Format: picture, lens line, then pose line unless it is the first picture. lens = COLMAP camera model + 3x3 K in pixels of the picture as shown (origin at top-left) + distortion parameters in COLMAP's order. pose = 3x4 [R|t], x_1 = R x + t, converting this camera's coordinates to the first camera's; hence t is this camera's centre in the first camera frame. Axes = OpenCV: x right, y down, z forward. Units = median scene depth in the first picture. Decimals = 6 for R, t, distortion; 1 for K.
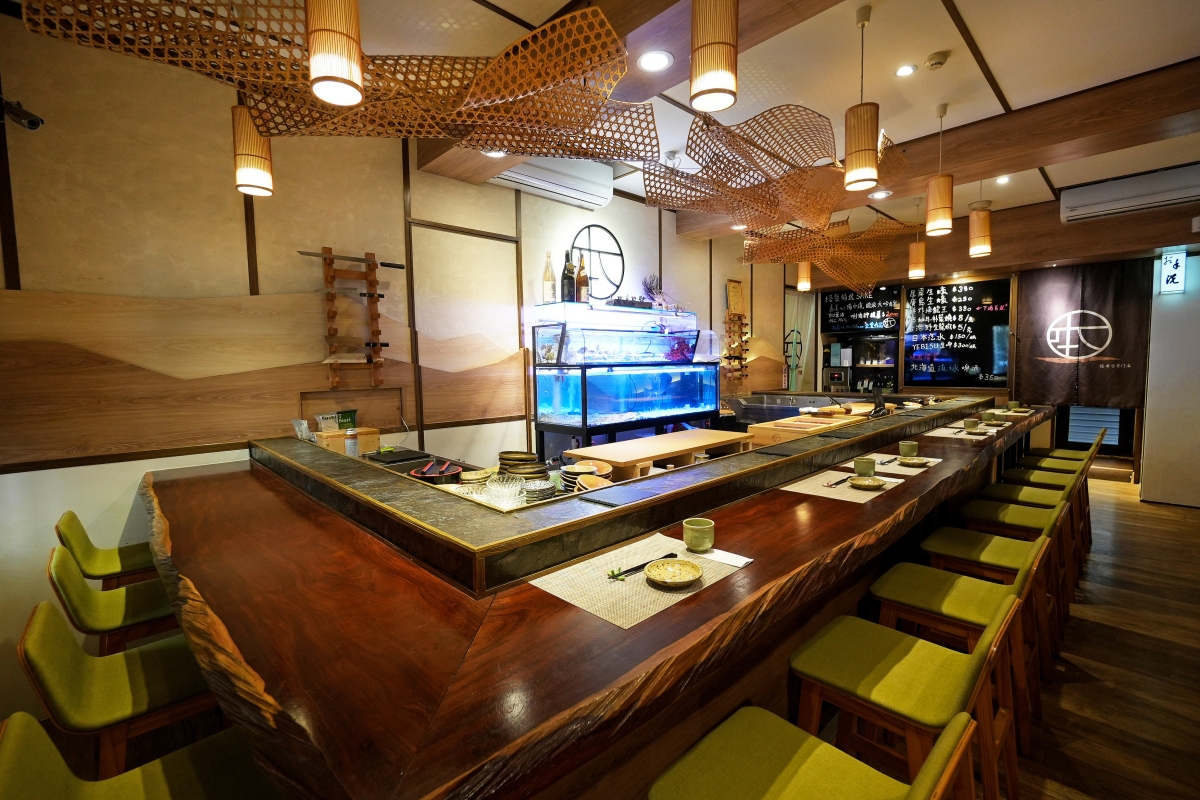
lens RADIAL K [[519.1, 0, 598.7], [0, 519.1, 402.7], [0, 0, 1]] dist [-0.004815, 0.000570]
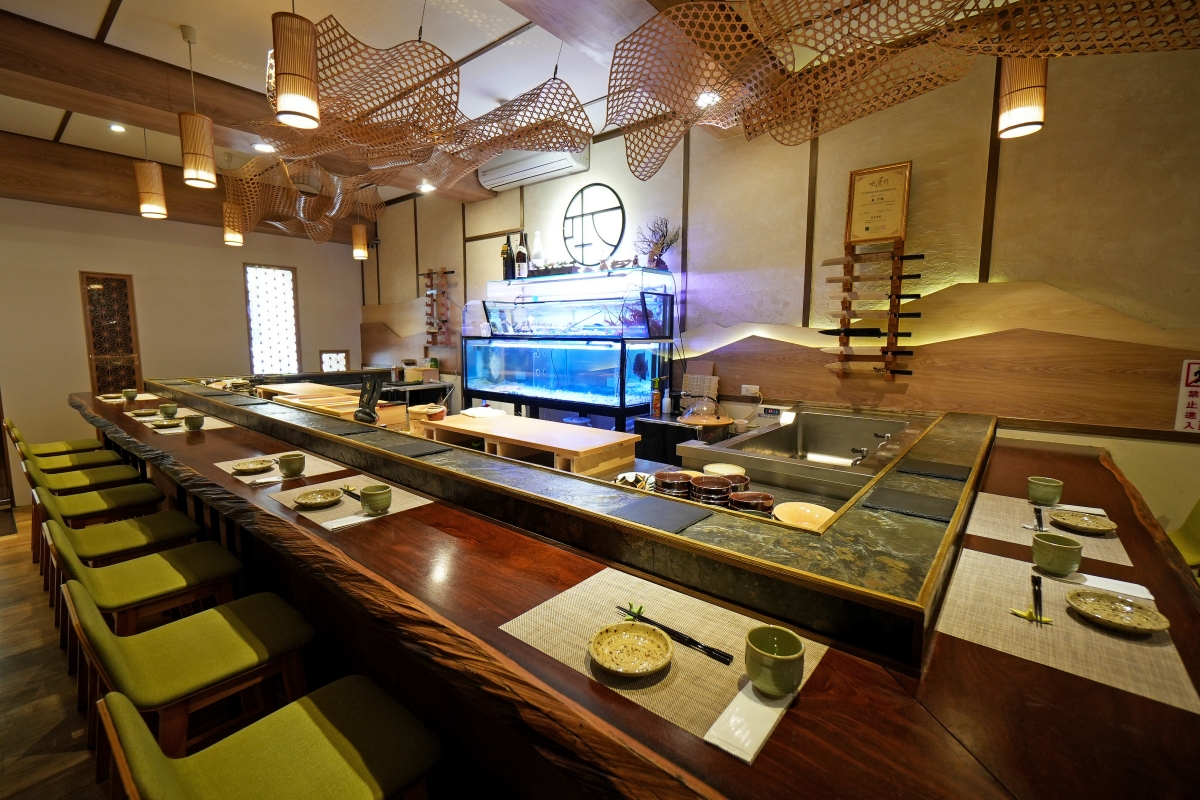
lens RADIAL K [[519.1, 0, 598.2], [0, 519.1, 393.1], [0, 0, 1]] dist [-0.004815, 0.000570]
pose [[0.115023, 0.132146, -0.984534, 0.938599], [-0.080332, 0.989103, 0.123374, -0.092329], [0.990109, 0.064899, 0.124385, 0.917260]]
